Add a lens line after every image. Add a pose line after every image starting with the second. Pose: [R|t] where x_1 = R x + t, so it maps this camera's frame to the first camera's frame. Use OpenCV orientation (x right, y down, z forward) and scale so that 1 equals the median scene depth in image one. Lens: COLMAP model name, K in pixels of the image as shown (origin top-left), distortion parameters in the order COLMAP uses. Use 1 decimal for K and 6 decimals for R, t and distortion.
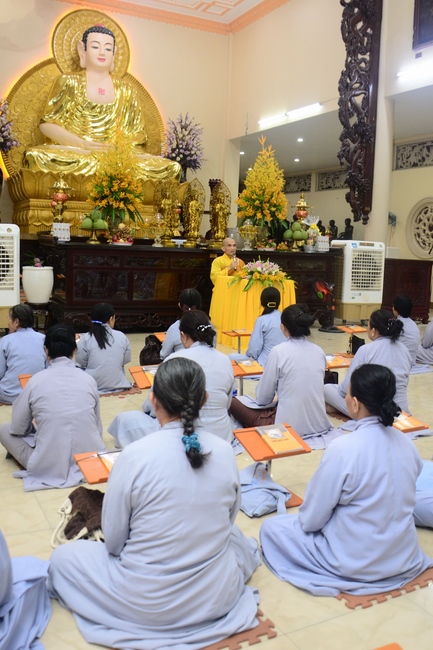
lens RADIAL K [[576.9, 0, 219.2], [0, 576.9, 323.8], [0, 0, 1]] dist [-0.120113, 0.059422]
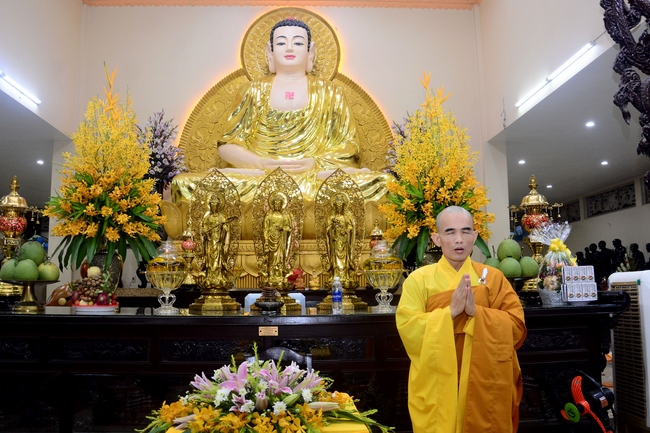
lens RADIAL K [[576.9, 0, 326.6], [0, 576.9, 219.7], [0, 0, 1]] dist [-0.120113, 0.059422]
pose [[0.919055, -0.096706, -0.382080, 0.116613], [-0.004191, 0.966978, -0.254826, -0.054246], [0.394106, 0.235800, 0.888301, 0.375416]]
